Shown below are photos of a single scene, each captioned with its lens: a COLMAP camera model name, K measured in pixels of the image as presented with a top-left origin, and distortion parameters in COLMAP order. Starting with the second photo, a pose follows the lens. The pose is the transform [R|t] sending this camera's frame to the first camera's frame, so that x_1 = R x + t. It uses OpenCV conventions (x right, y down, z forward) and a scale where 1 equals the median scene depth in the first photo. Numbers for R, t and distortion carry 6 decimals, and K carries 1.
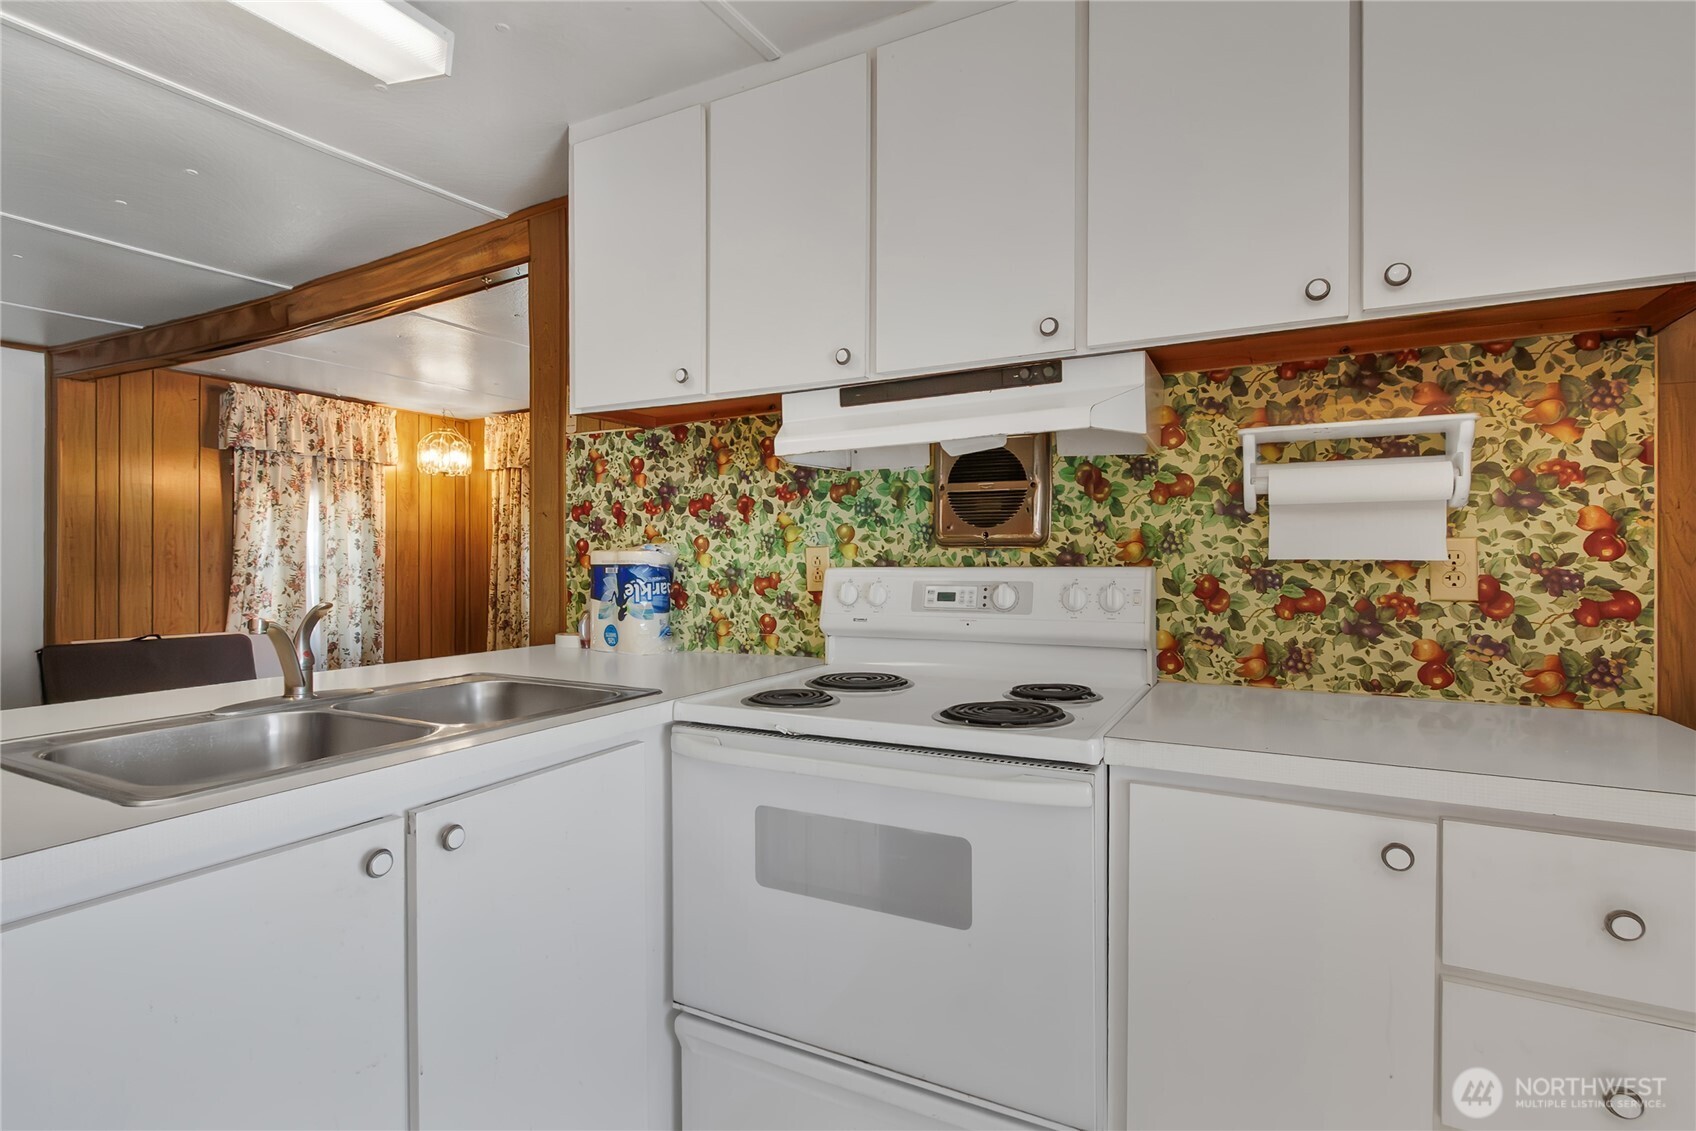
lens RADIAL K [[813.9, 0, 850.1], [0, 813.9, 557.5], [0, 0, 1]] dist [0.001549, 0.000370]
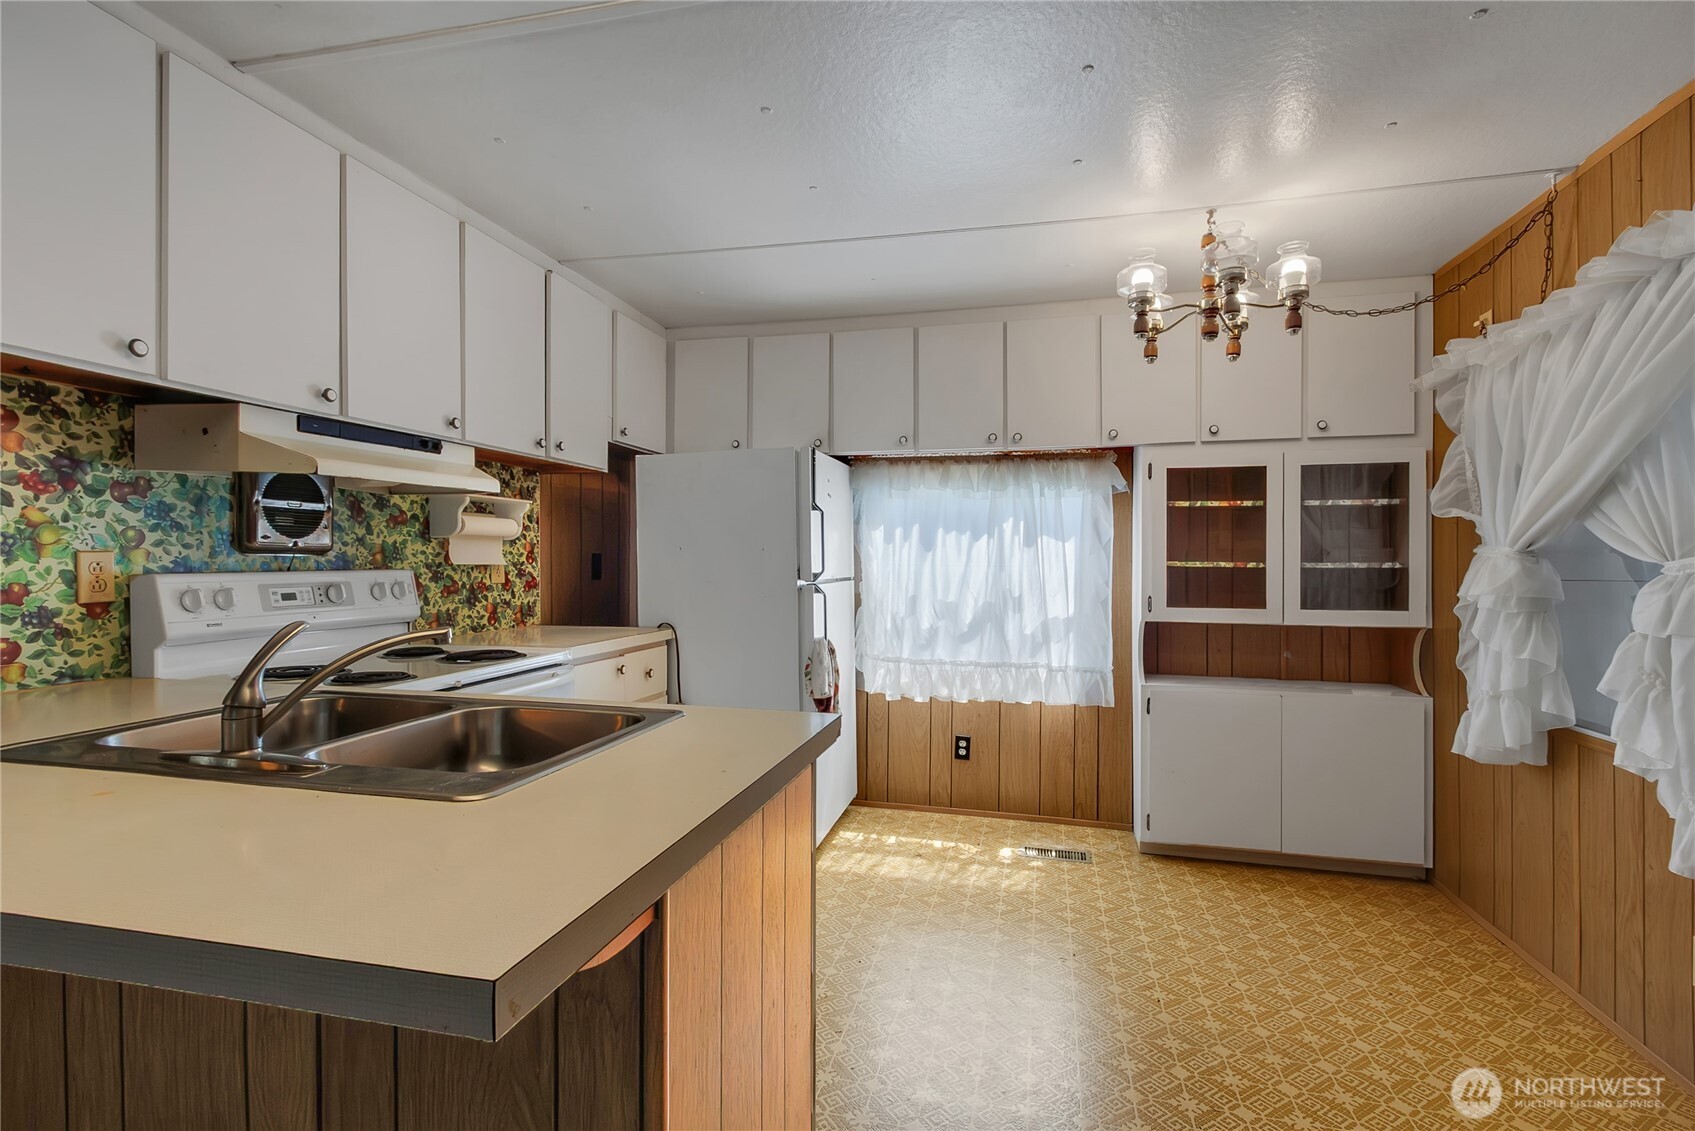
lens RADIAL K [[779.5, 0, 847.5], [0, 779.5, 565.5], [0, 0, 1]] dist [-0.000179, -0.000069]
pose [[-0.239549, -0.005740, 0.970867, -1.026252], [-0.003466, 0.999981, 0.005057, -0.005029], [-0.970878, -0.002153, -0.239565, 0.424705]]
